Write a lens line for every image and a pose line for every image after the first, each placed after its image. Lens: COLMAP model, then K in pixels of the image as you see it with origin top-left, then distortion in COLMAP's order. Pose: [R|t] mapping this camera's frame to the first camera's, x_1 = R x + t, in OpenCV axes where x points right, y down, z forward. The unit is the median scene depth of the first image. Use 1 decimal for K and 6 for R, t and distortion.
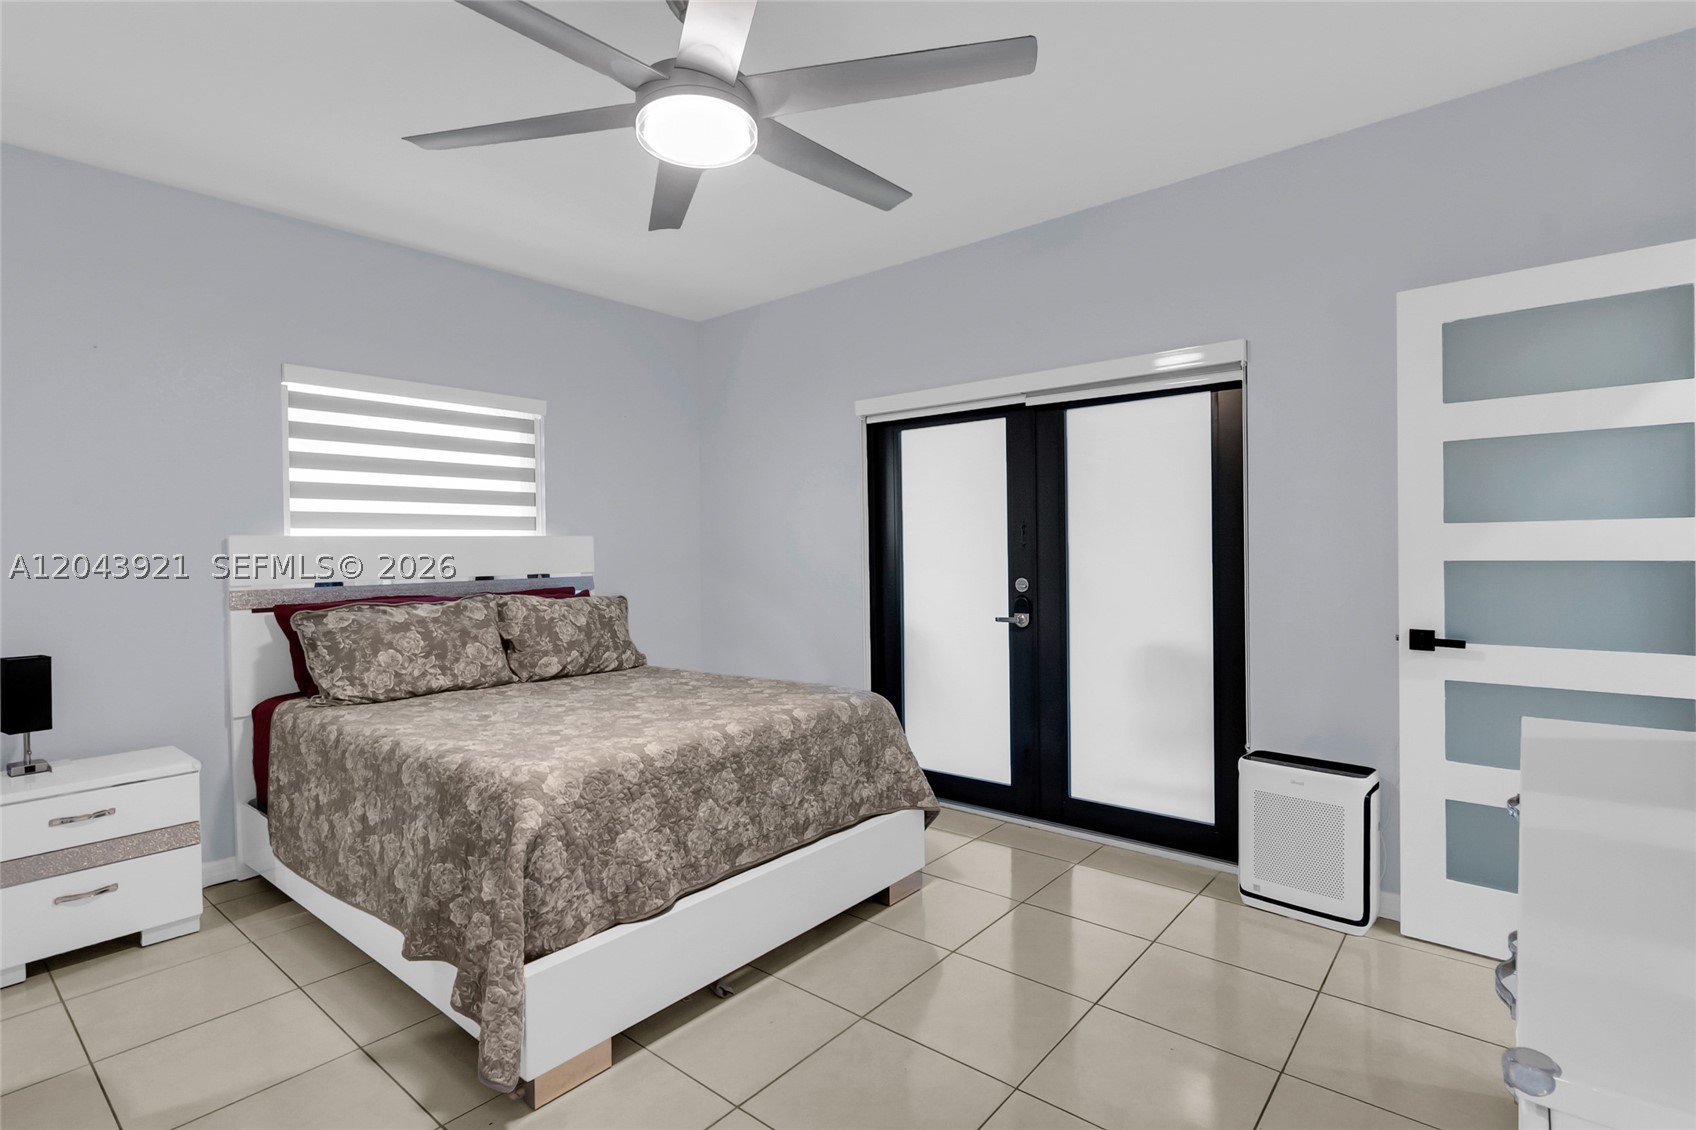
lens RADIAL K [[823.1, 0, 840.8], [0, 823.1, 550.1], [0, 0, 1]] dist [-0.004184, -0.000503]
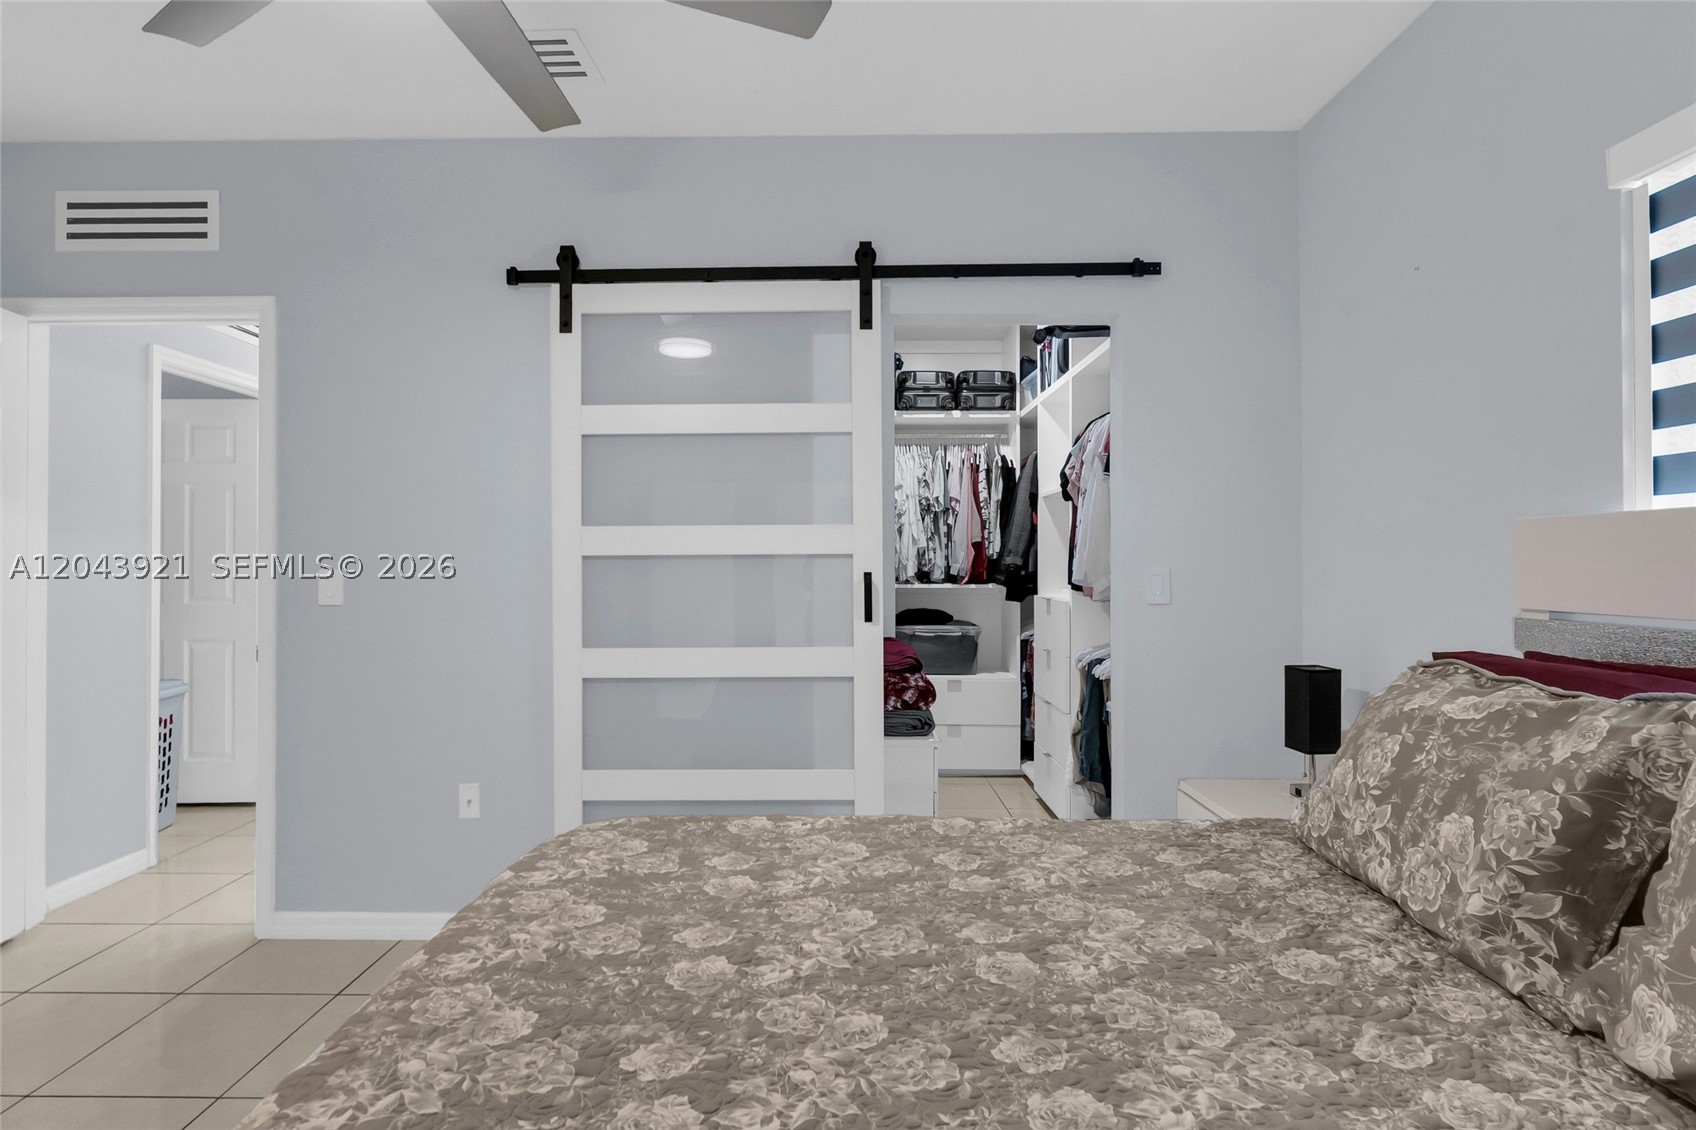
lens RADIAL K [[823.1, 0, 845.8], [0, 823.1, 561.6], [0, 0, 1]] dist [-0.004184, -0.000503]
pose [[-0.764982, 0.014655, -0.643885, -0.033147], [0.008727, 0.999885, 0.012389, 0.001973], [0.643992, 0.003858, -0.765022, 1.103901]]
